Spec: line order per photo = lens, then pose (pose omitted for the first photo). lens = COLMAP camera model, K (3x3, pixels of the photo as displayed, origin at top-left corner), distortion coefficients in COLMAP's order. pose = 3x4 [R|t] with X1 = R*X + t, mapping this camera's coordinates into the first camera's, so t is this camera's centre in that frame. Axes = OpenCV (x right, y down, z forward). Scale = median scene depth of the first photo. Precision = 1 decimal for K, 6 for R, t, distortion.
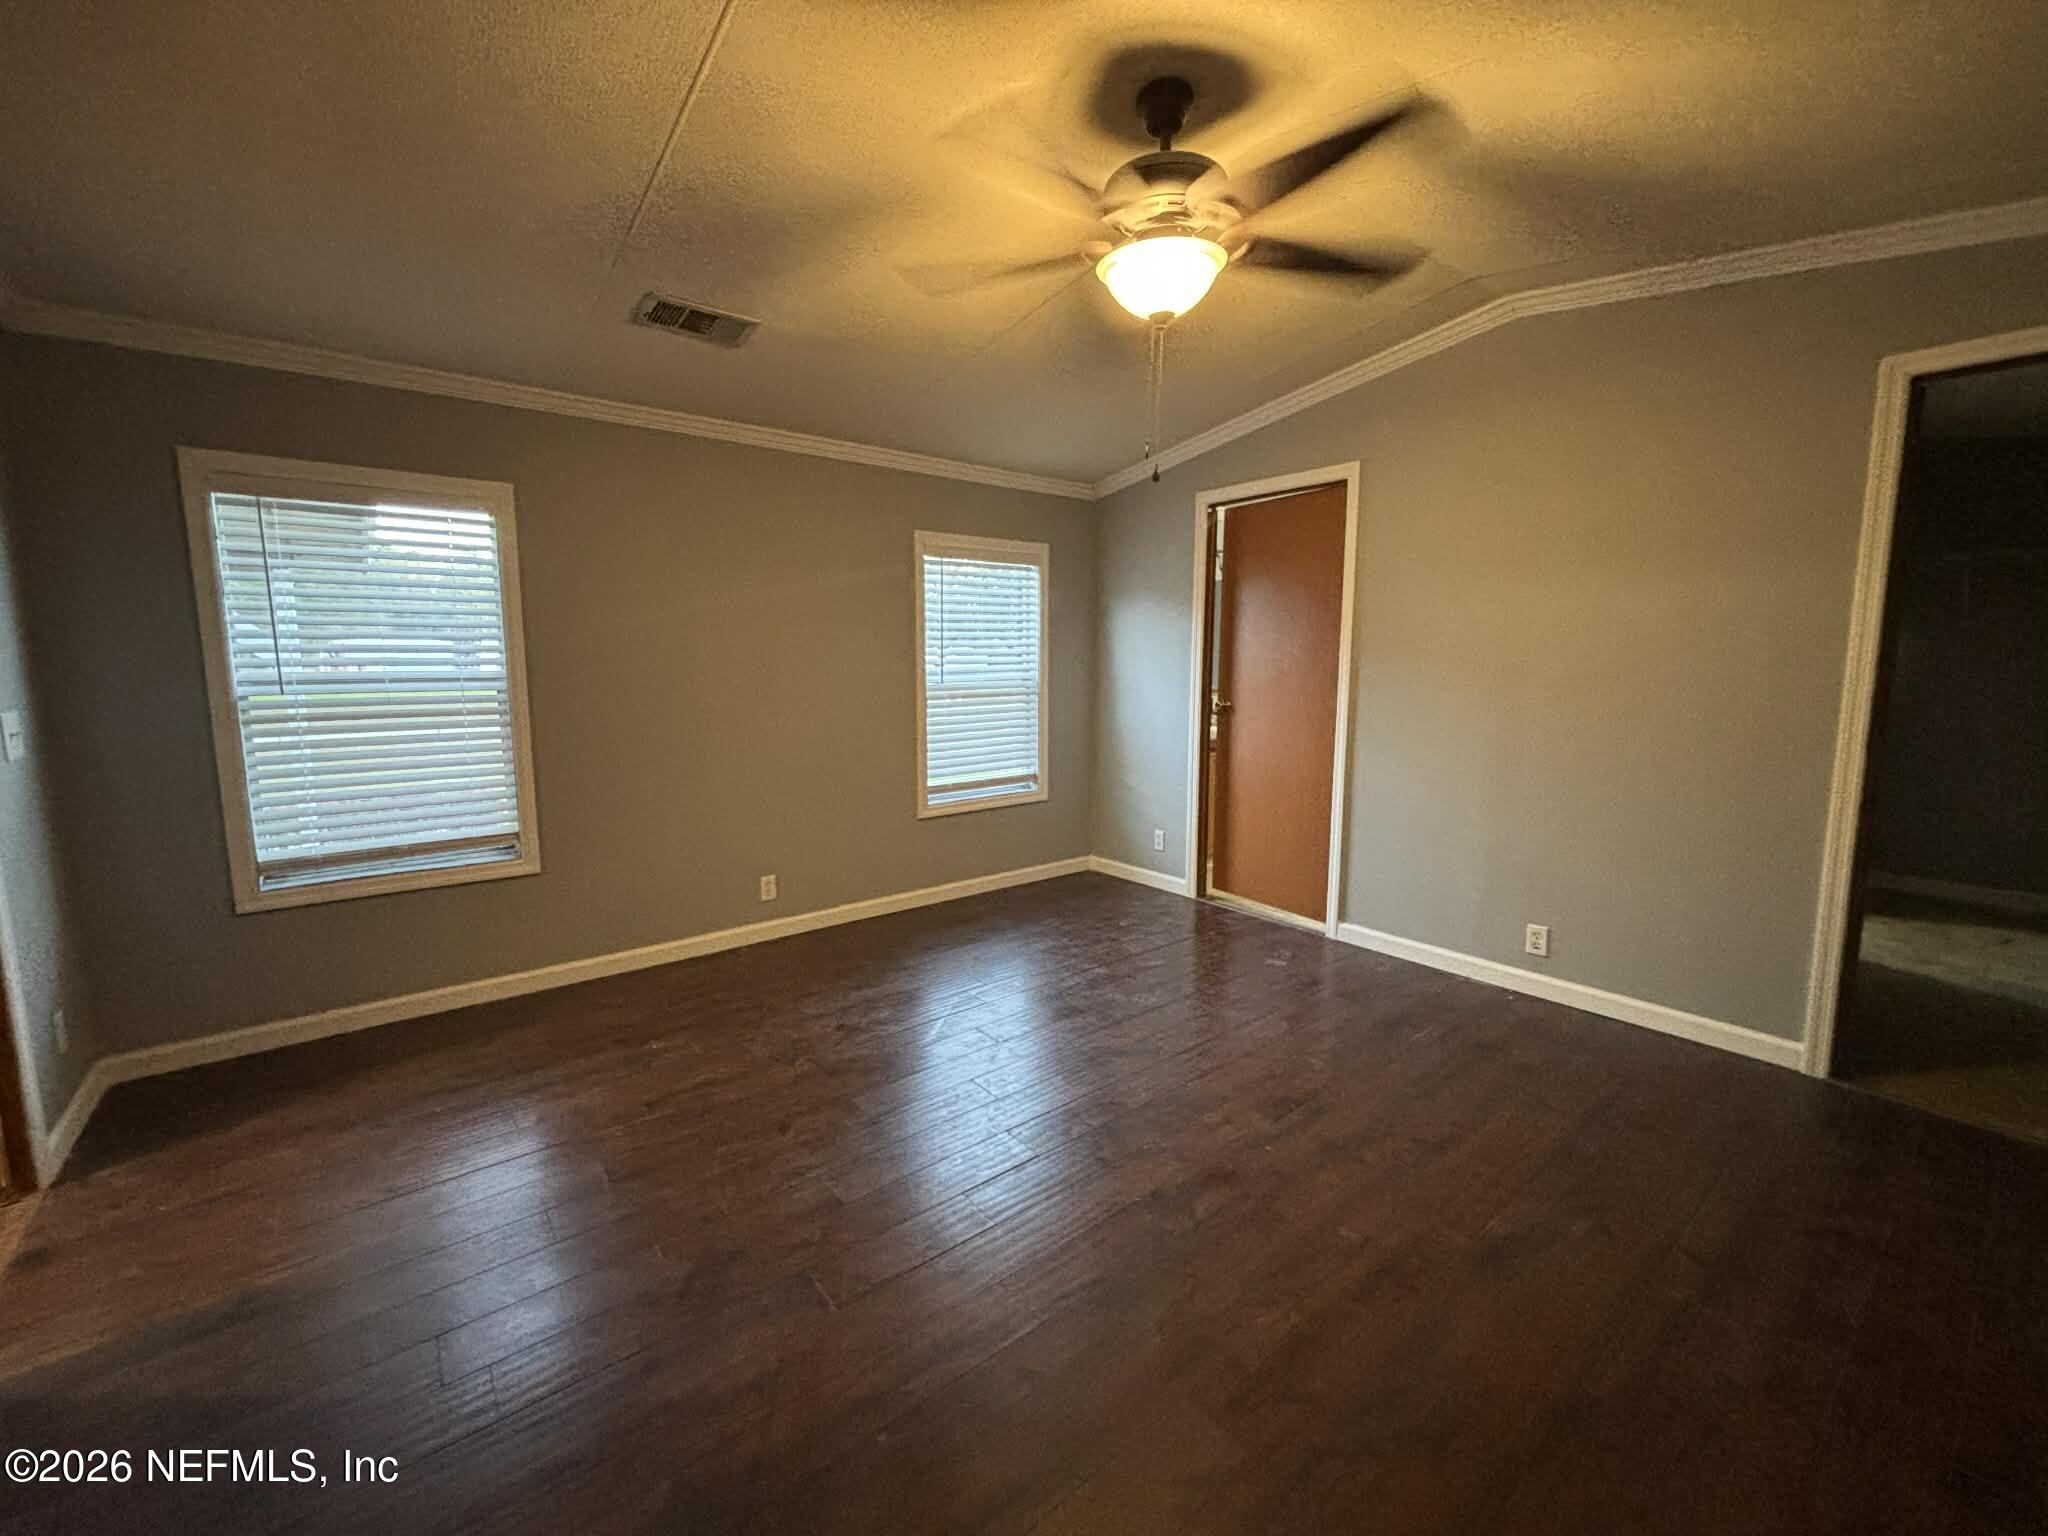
lens RADIAL K [[825.2, 0, 1020.2], [0, 825.2, 762.7], [0, 0, 1]] dist [0.002734, -0.000229]
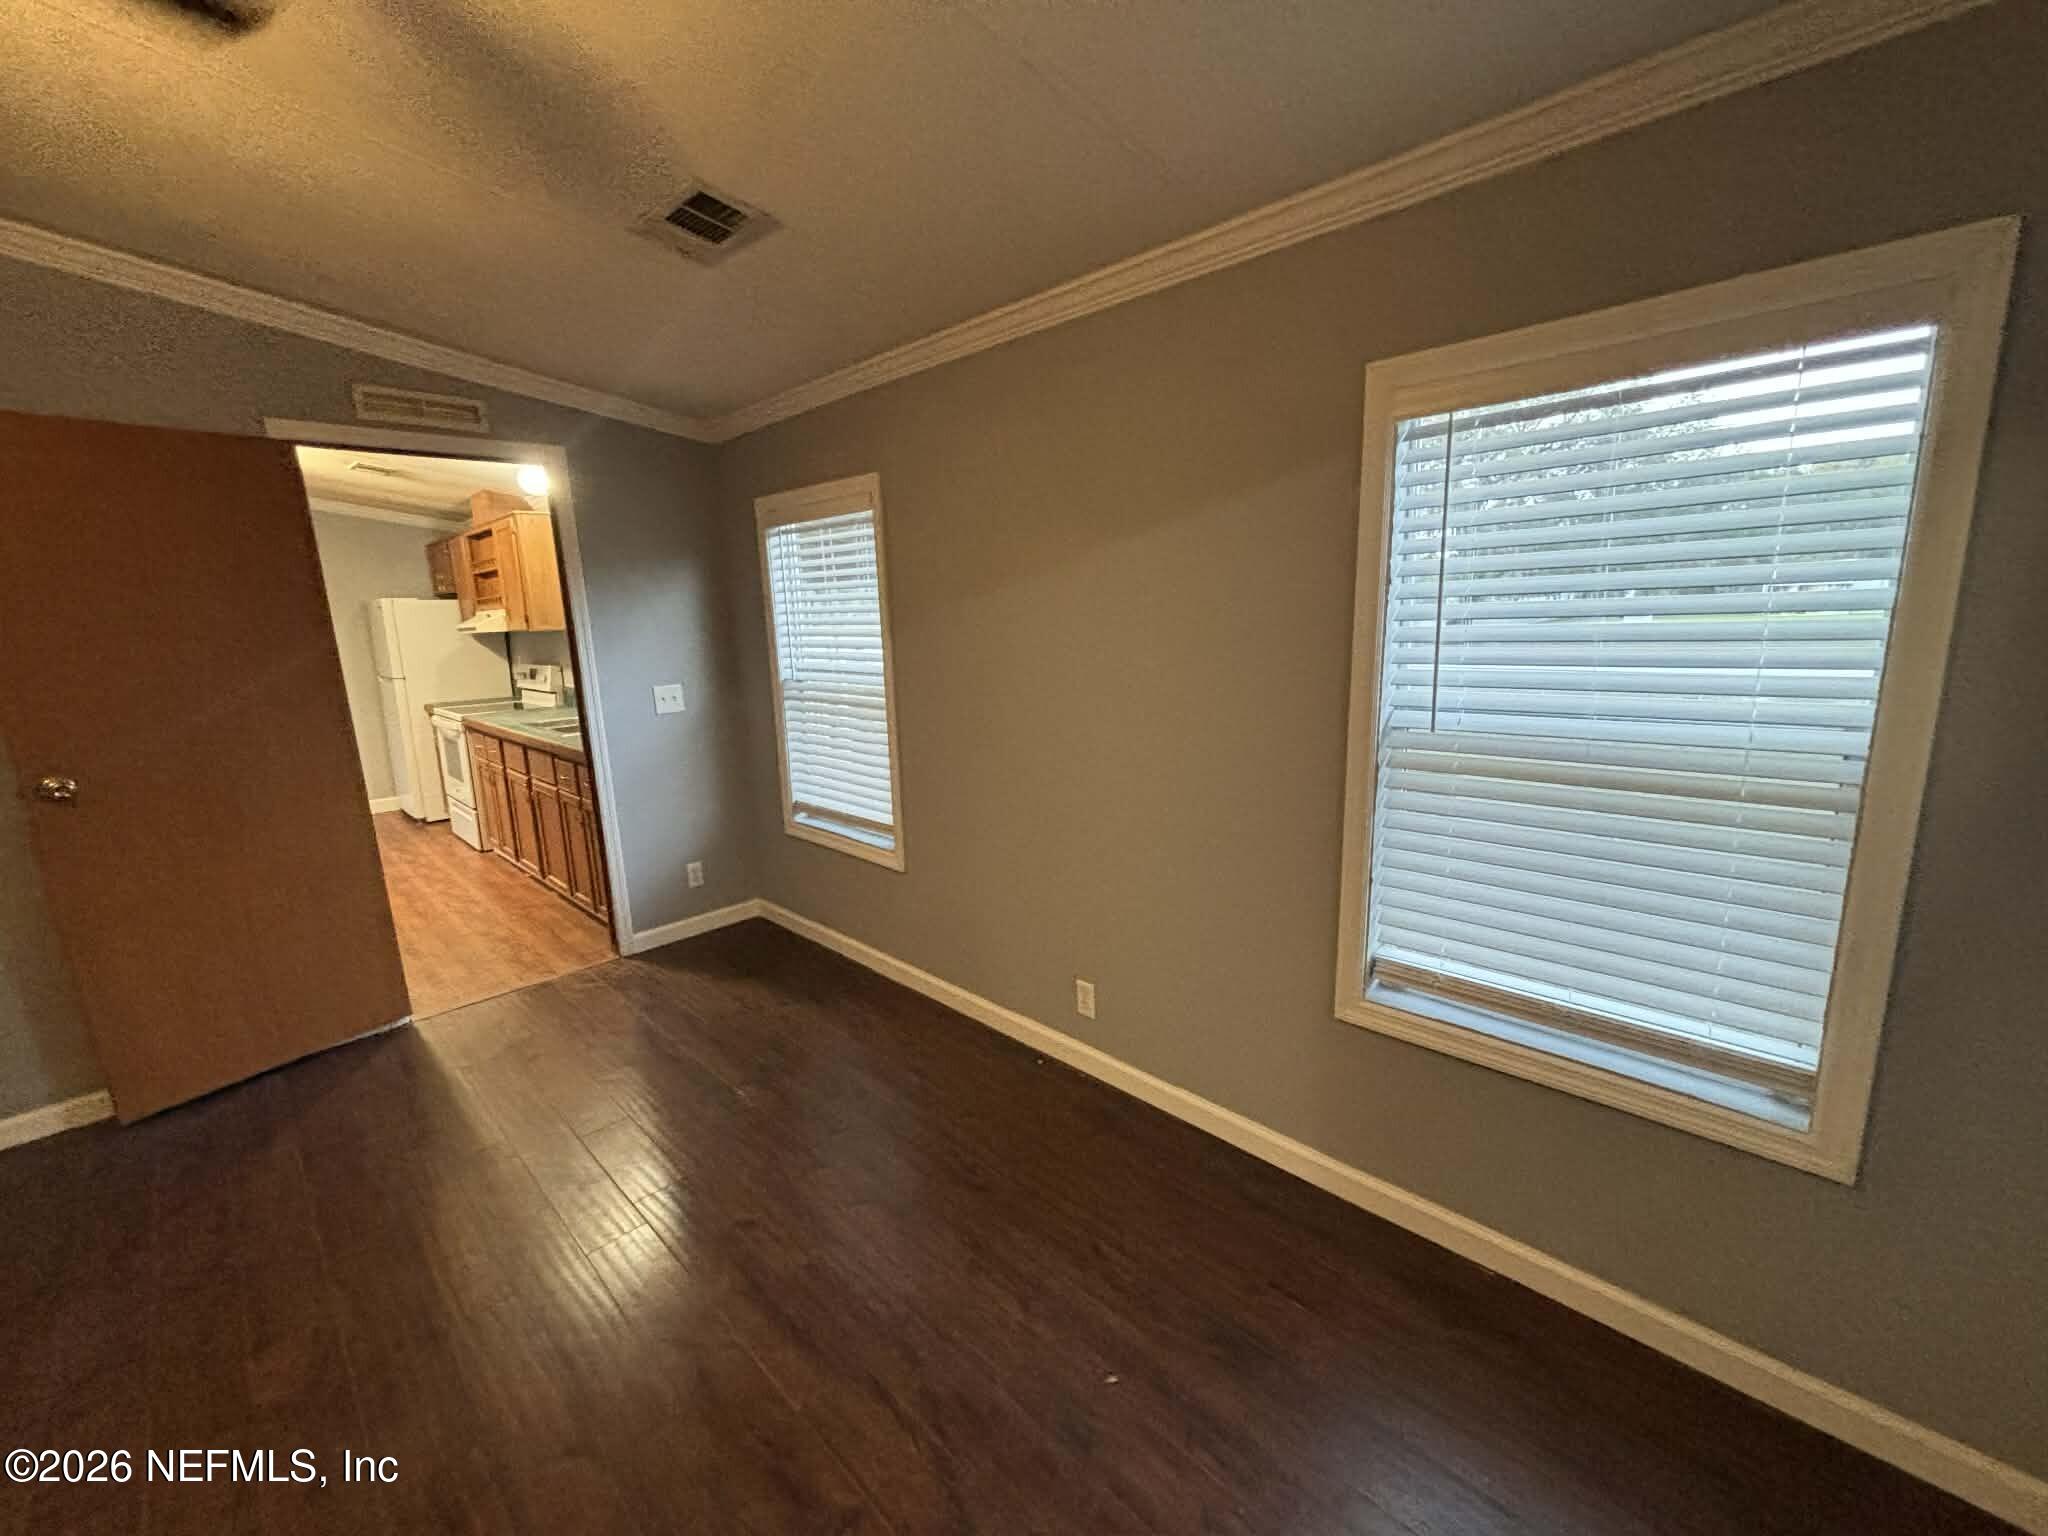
lens RADIAL K [[825.2, 0, 1020.2], [0, 825.2, 762.7], [0, 0, 1]] dist [0.002734, -0.000229]
pose [[0.135655, 0.177726, -0.974685, 0.312086], [-0.101846, 0.981069, 0.164715, -0.144391], [0.985507, 0.076923, 0.151188, 0.830593]]
